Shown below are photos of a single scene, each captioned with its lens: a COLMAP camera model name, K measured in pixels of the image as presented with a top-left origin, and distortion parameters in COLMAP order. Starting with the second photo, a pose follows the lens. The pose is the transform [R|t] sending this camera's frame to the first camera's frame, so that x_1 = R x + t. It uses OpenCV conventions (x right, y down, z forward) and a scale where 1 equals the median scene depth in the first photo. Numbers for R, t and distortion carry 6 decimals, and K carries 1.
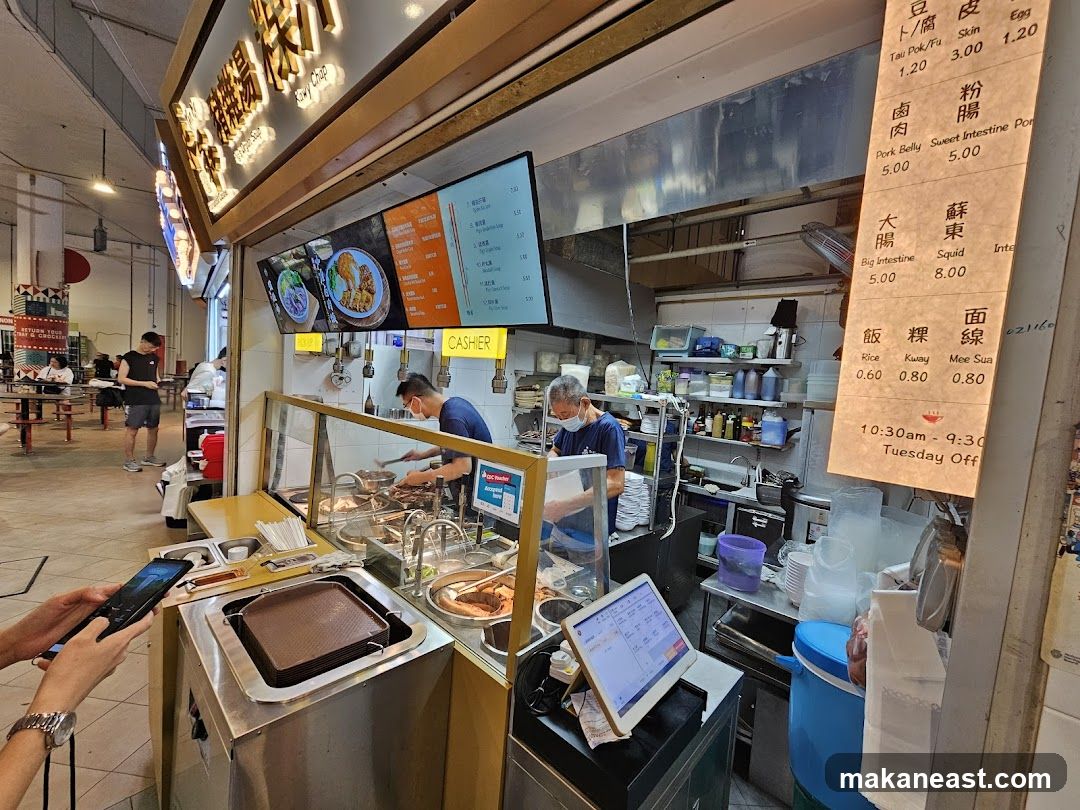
lens RADIAL K [[455.4, 0, 523.0], [0, 455.4, 407.6], [0, 0, 1]] dist [0.001530, 0.000007]
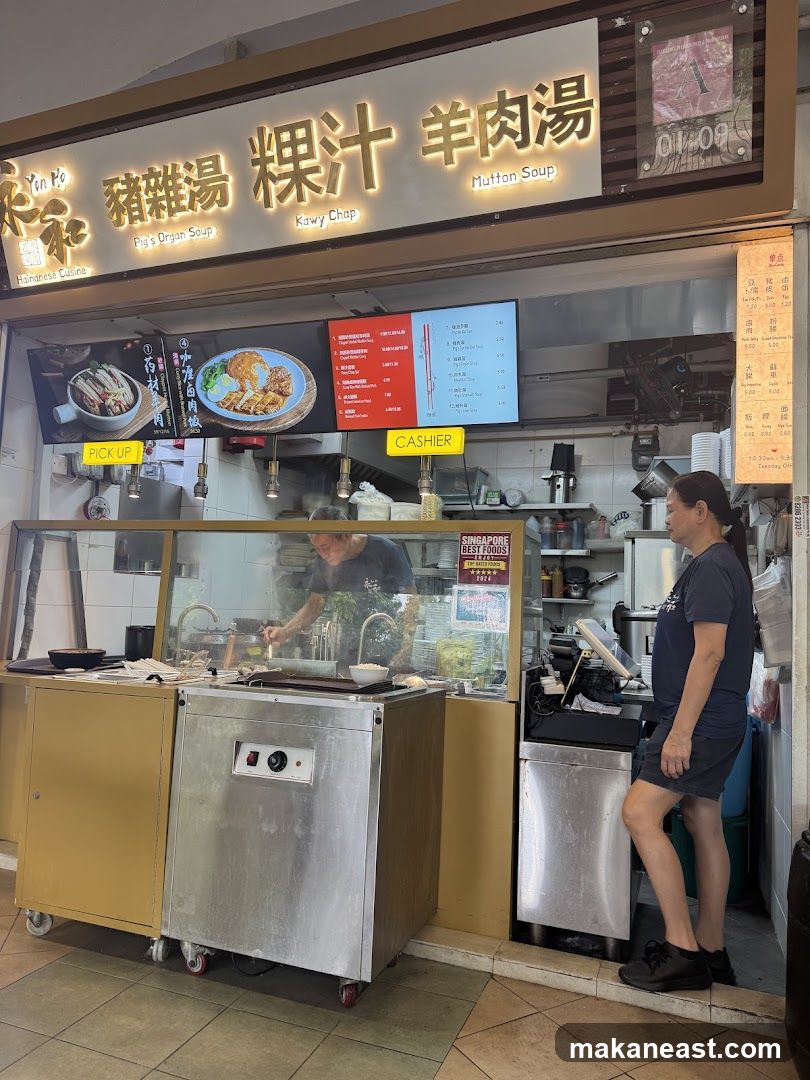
lens RADIAL K [[752.0, 0, 405.0], [0, 752.0, 540.0], [0, 0, 1]] dist [0.054747, -0.068727]
pose [[0.911146, -0.006882, 0.412025, -1.047068], [0.056473, 0.992512, -0.108306, 0.338765], [-0.408195, 0.121951, 0.904713, -0.729676]]
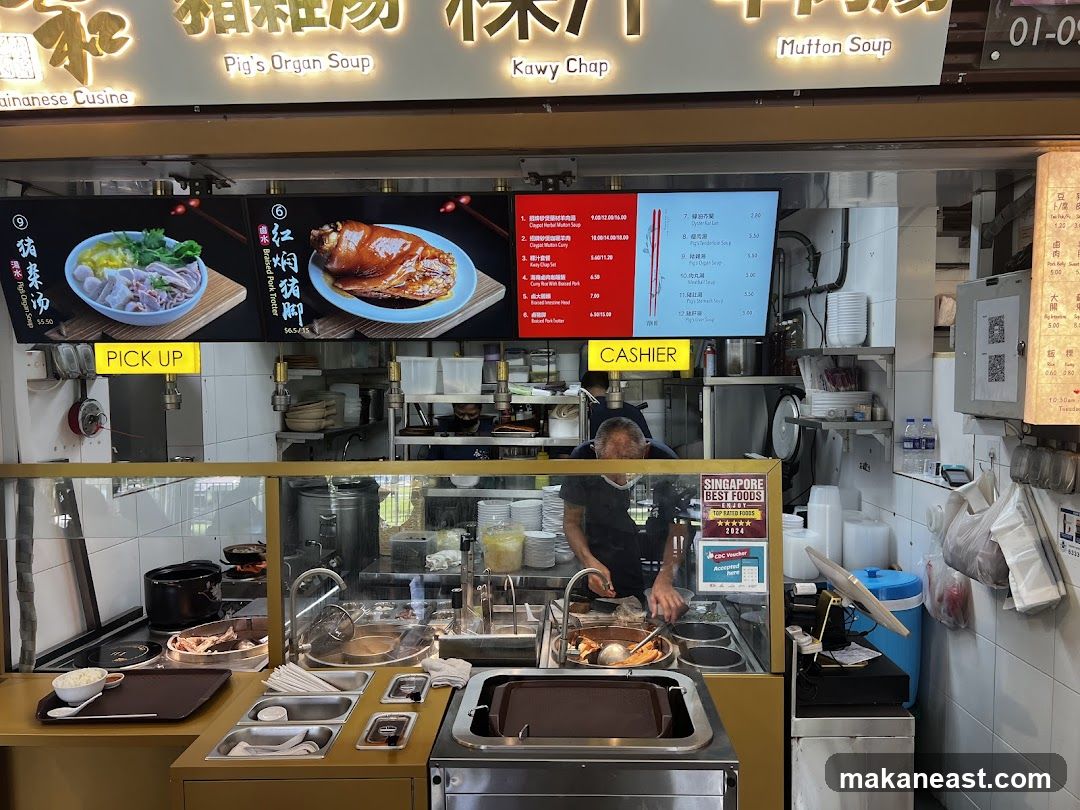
lens RADIAL K [[818.6, 0, 551.3], [0, 818.6, 421.6], [0, 0, 1]] dist [0.064029, -0.077416]
pose [[0.720795, -0.133579, 0.680155, -1.520193], [0.109095, 0.990888, 0.078992, -0.176704], [-0.684509, 0.017264, 0.728800, -0.068337]]
